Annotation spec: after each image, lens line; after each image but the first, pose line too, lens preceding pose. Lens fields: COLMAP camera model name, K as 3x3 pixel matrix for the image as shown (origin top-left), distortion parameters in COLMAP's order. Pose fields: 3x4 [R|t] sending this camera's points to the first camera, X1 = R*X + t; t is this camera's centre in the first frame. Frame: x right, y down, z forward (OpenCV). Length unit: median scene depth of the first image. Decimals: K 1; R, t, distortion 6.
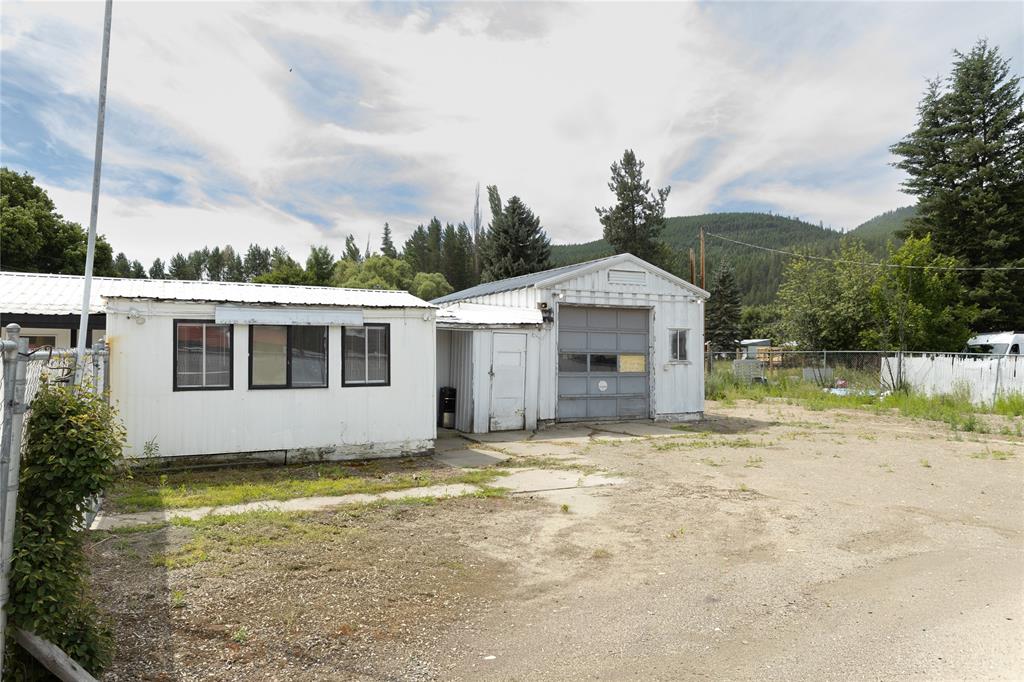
lens RADIAL K [[681.9, 0, 511.7], [0, 681.9, 337.6], [0, 0, 1]] dist [0.009413, -0.003998]
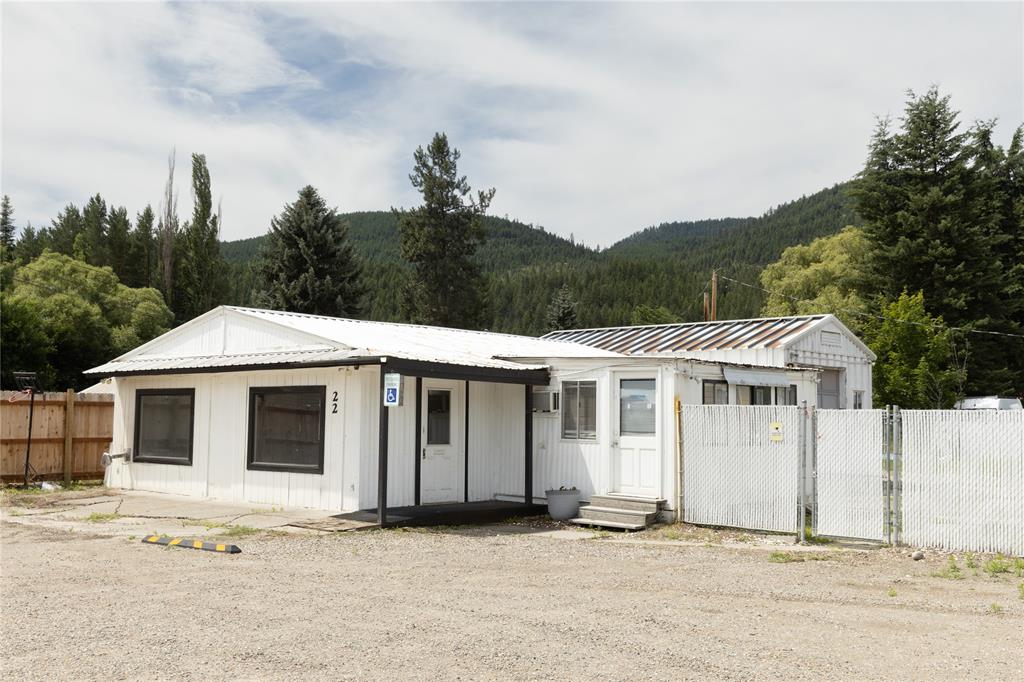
lens RADIAL K [[1033.1, 0, 517.5], [0, 1033.1, 342.9], [0, 0, 1]] dist [0.033765, 0.000000]
pose [[0.931595, 0.034511, 0.361857, -0.761702], [-0.017990, 0.998640, -0.048928, 0.000551], [-0.363054, 0.039072, 0.930949, -0.230782]]
